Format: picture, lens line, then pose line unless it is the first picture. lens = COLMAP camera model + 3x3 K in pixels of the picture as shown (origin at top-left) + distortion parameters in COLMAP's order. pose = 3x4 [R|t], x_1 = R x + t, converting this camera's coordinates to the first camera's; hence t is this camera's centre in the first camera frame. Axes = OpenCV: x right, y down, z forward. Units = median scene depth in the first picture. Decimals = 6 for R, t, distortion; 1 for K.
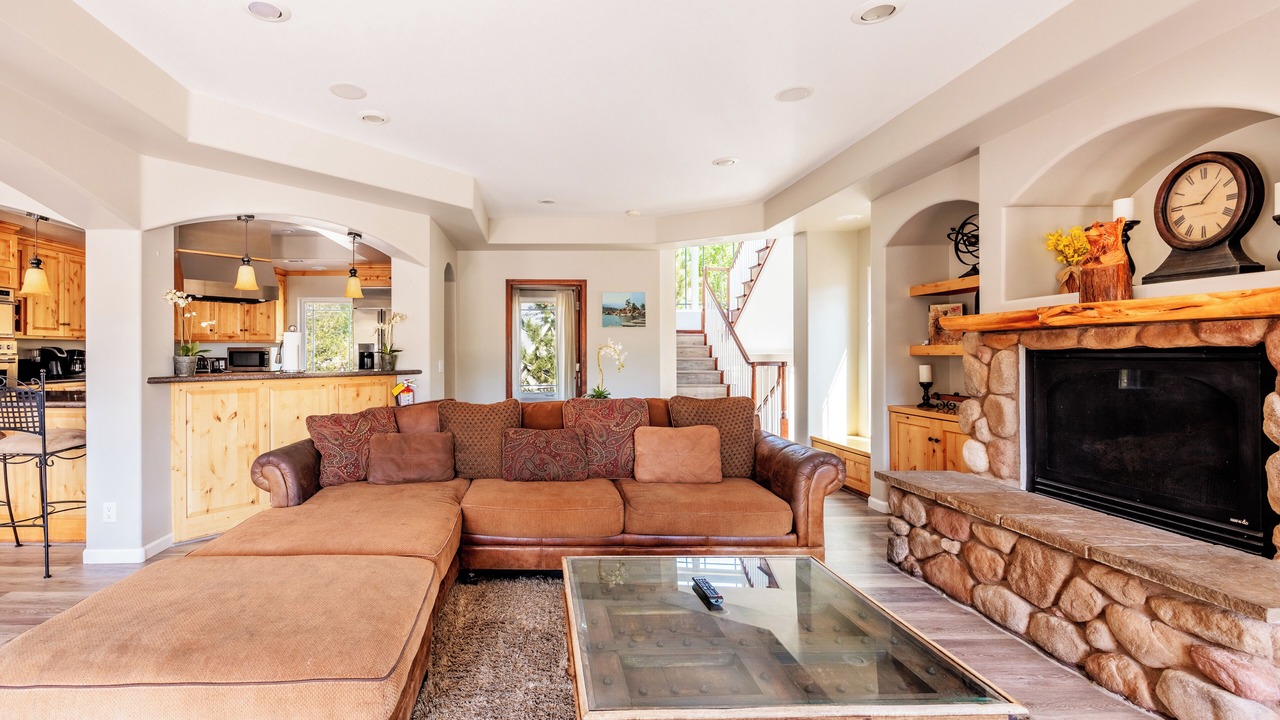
lens RADIAL K [[552.0, 0, 538.2], [0, 552.0, 364.8], [0, 0, 1]] dist [-0.001667, -0.000112]
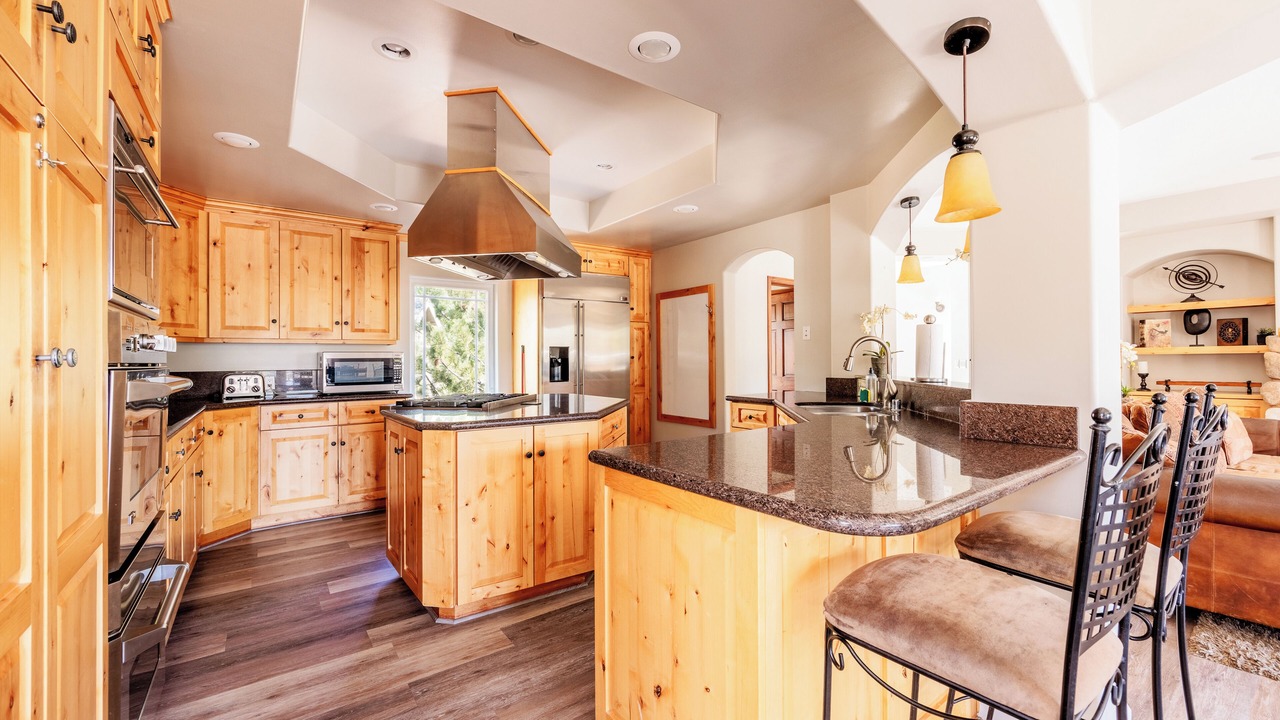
lens RADIAL K [[515.5, 0, 644.4], [0, 515.5, 358.0], [0, 0, 1]] dist [-0.001649, -0.000305]
pose [[0.809631, -0.007536, 0.586890, -1.370639], [0.023658, 0.999524, -0.019803, -0.015329], [-0.586462, 0.029918, 0.809424, 0.826353]]
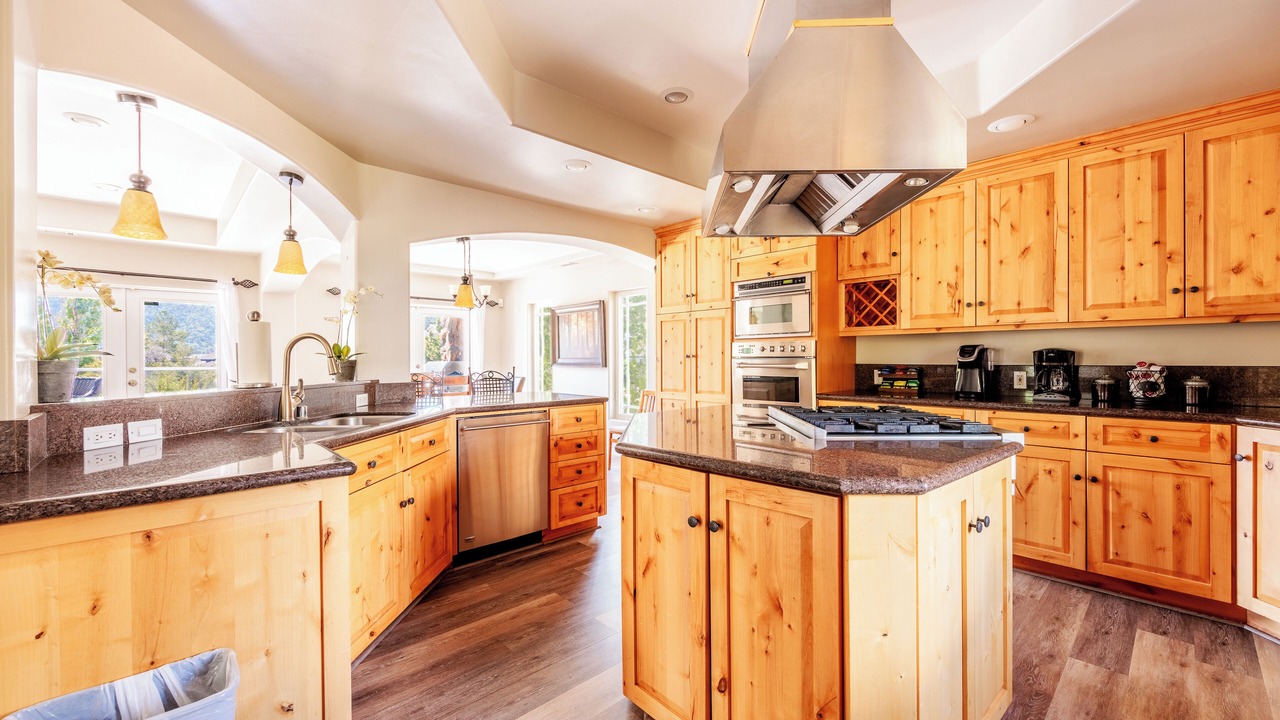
lens RADIAL K [[515.5, 0, 644.4], [0, 515.5, 358.0], [0, 0, 1]] dist [-0.001649, -0.000305]
pose [[-0.730613, 0.001270, -0.682790, -0.453981], [-0.012138, 0.999816, 0.014848, -0.040687], [0.682684, 0.019136, -0.730463, 2.085435]]
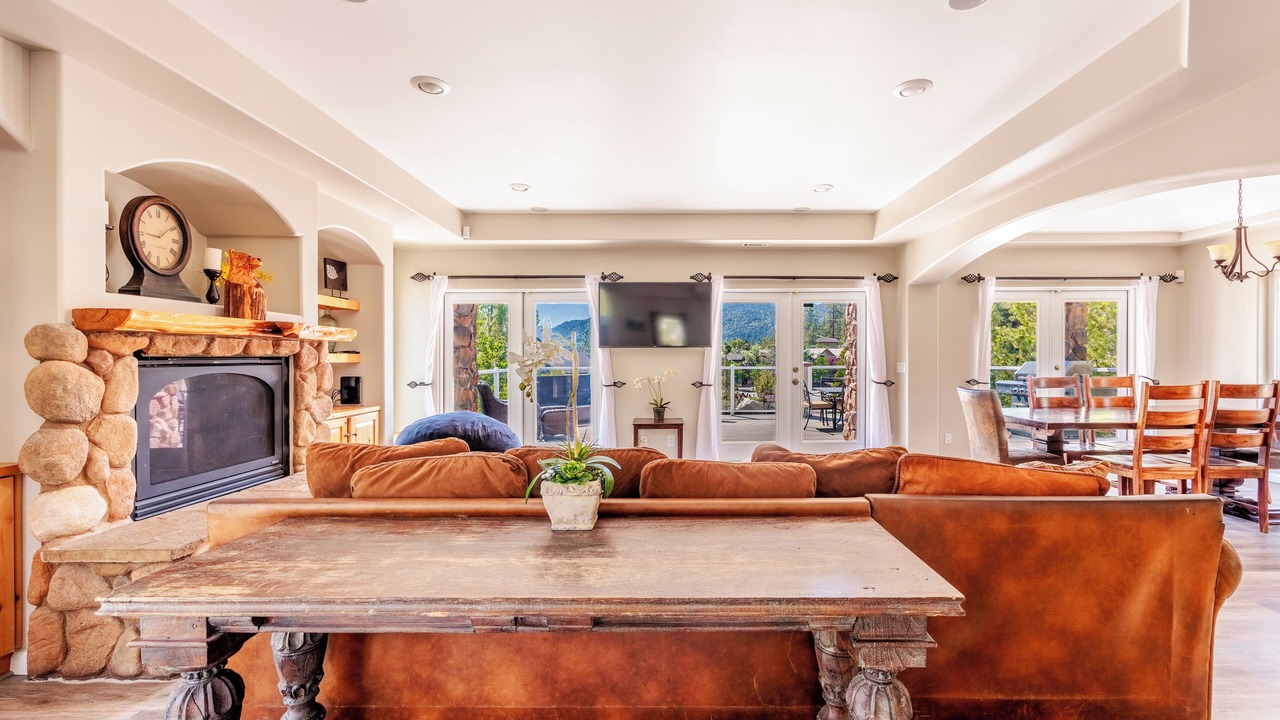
lens RADIAL K [[535.8, 0, 672.8], [0, 535.8, 355.4], [0, 0, 1]] dist [-0.001721, -0.000580]
pose [[-0.999937, 0.005480, -0.009776, 0.053898], [0.005353, 0.999901, 0.013017, -0.029091], [0.009846, 0.012964, -0.999867, 1.571870]]
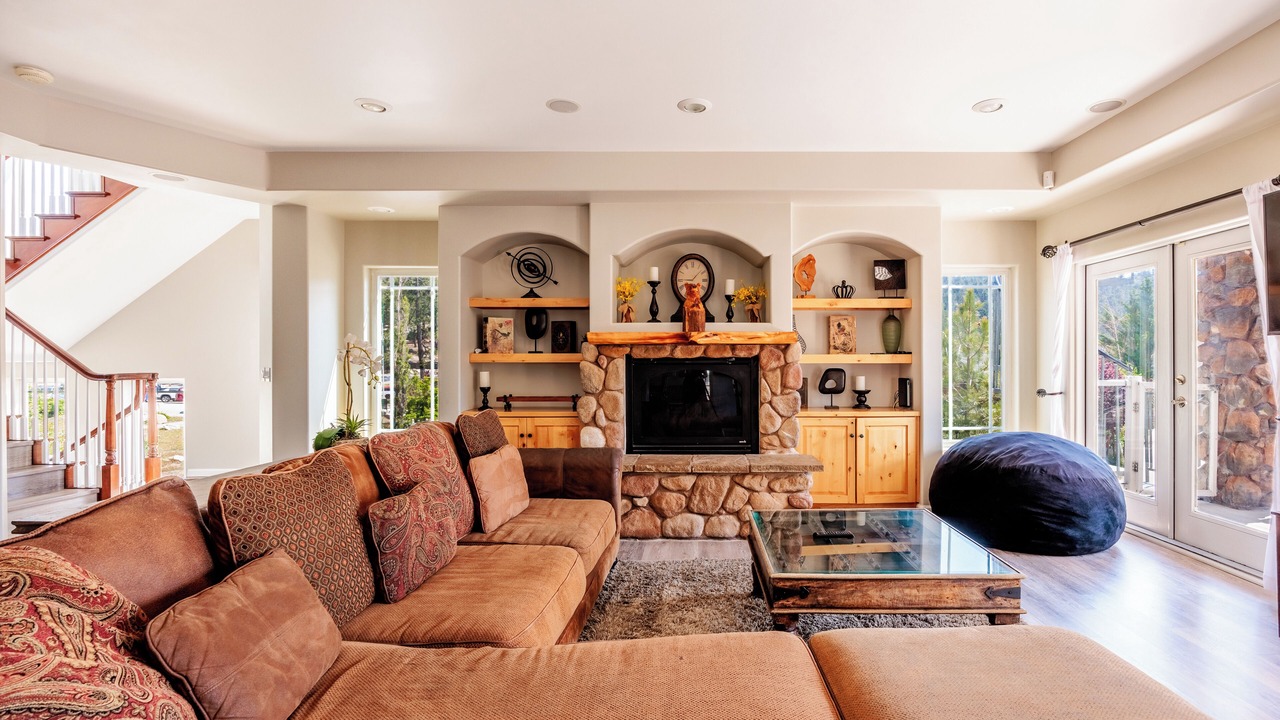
lens RADIAL K [[613.8, 0, 698.5], [0, 613.8, 362.7], [0, 0, 1]] dist [-0.009658, -0.000397]
pose [[0.003074, -0.001890, 0.999993, -0.628860], [0.020593, 0.999786, 0.001826, -0.012324], [-0.999783, 0.020587, 0.003112, 0.695482]]
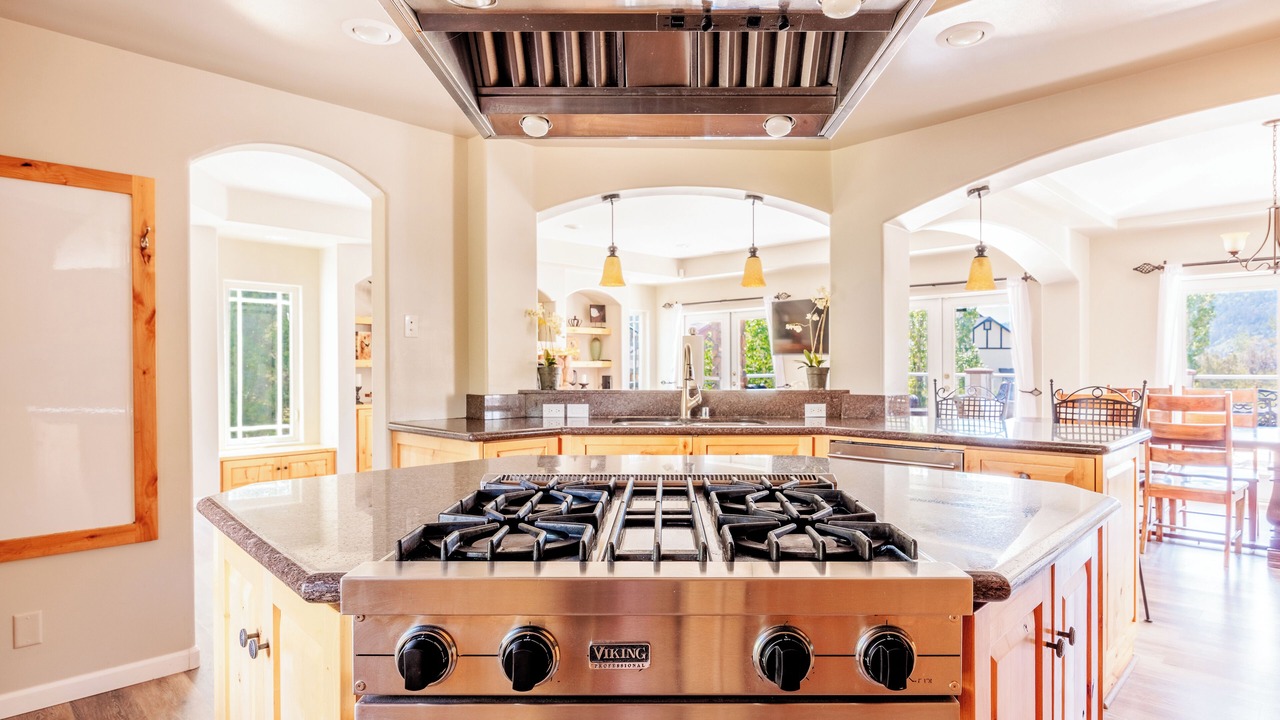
lens RADIAL K [[682.0, 0, 646.7], [0, 682.0, 365.9], [0, 0, 1]] dist [-0.001545, -0.000273]
pose [[-0.698155, 0.000641, 0.715947, -1.300243], [0.015977, 0.999765, 0.014685, -0.040515], [-0.715769, 0.021691, -0.698001, 2.054796]]
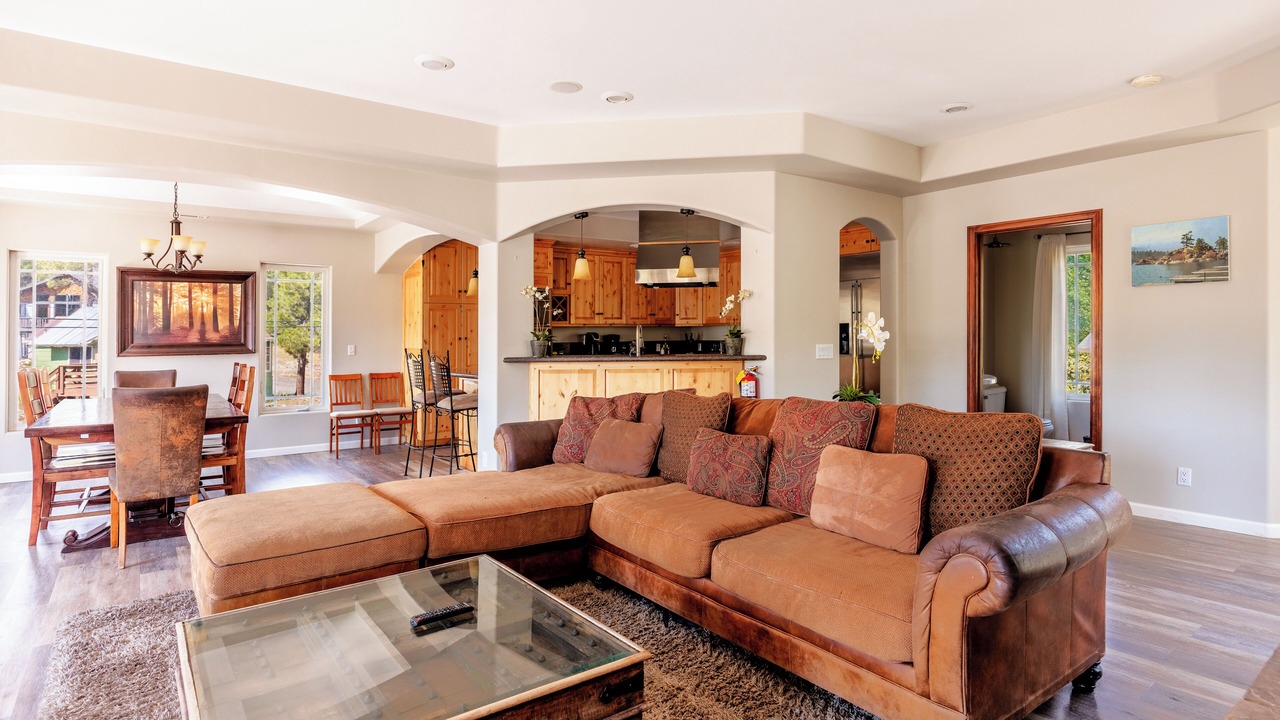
lens RADIAL K [[667.2, 0, 648.3], [0, 667.2, 354.8], [0, 0, 1]] dist [-0.003875, -0.000724]
pose [[0.608159, 0.014750, -0.793678, 0.694001], [-0.006835, 0.999888, 0.013345, -0.005860], [0.793786, -0.002691, 0.608191, 0.334651]]
